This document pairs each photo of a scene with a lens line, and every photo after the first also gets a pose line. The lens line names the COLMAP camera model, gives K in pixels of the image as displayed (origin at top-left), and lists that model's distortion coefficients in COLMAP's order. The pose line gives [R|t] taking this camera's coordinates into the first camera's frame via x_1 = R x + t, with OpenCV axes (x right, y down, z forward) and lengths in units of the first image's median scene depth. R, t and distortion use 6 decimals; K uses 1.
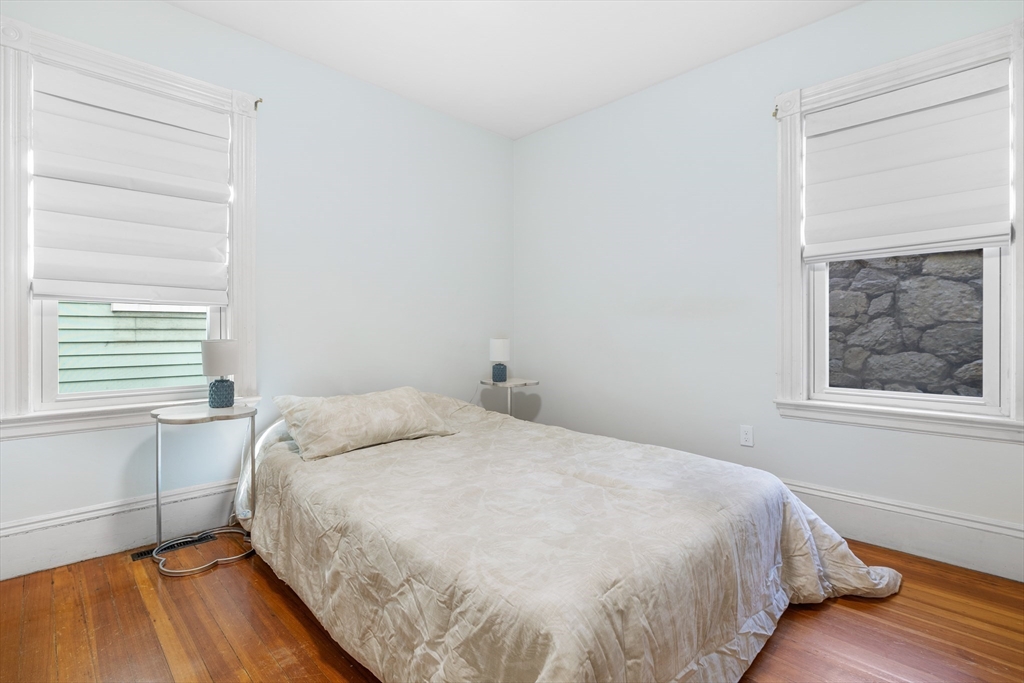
lens RADIAL K [[494.7, 0, 512.4], [0, 494.7, 332.6], [0, 0, 1]] dist [0.003240, 0.000157]
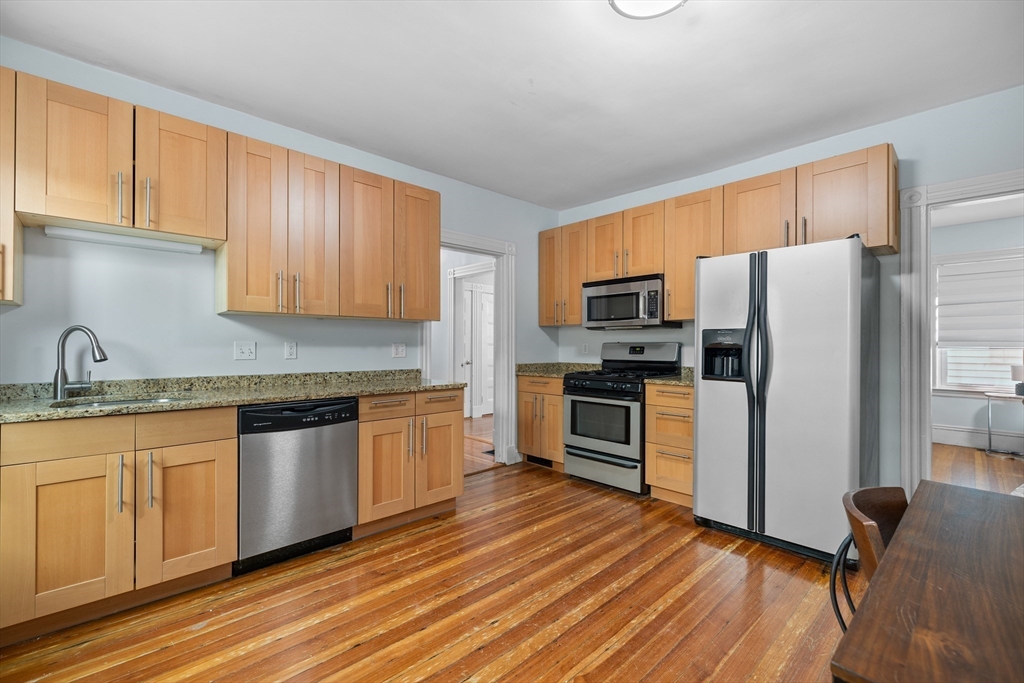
lens RADIAL K [[442.4, 0, 512.2], [0, 442.4, 341.3], [0, 0, 1]] dist [0.001772, 0.000151]
pose [[-0.023299, -0.009166, -0.999687, 1.681200], [-0.002389, 0.999956, -0.009112, -0.078969], [0.999726, 0.002176, -0.023320, -1.426252]]
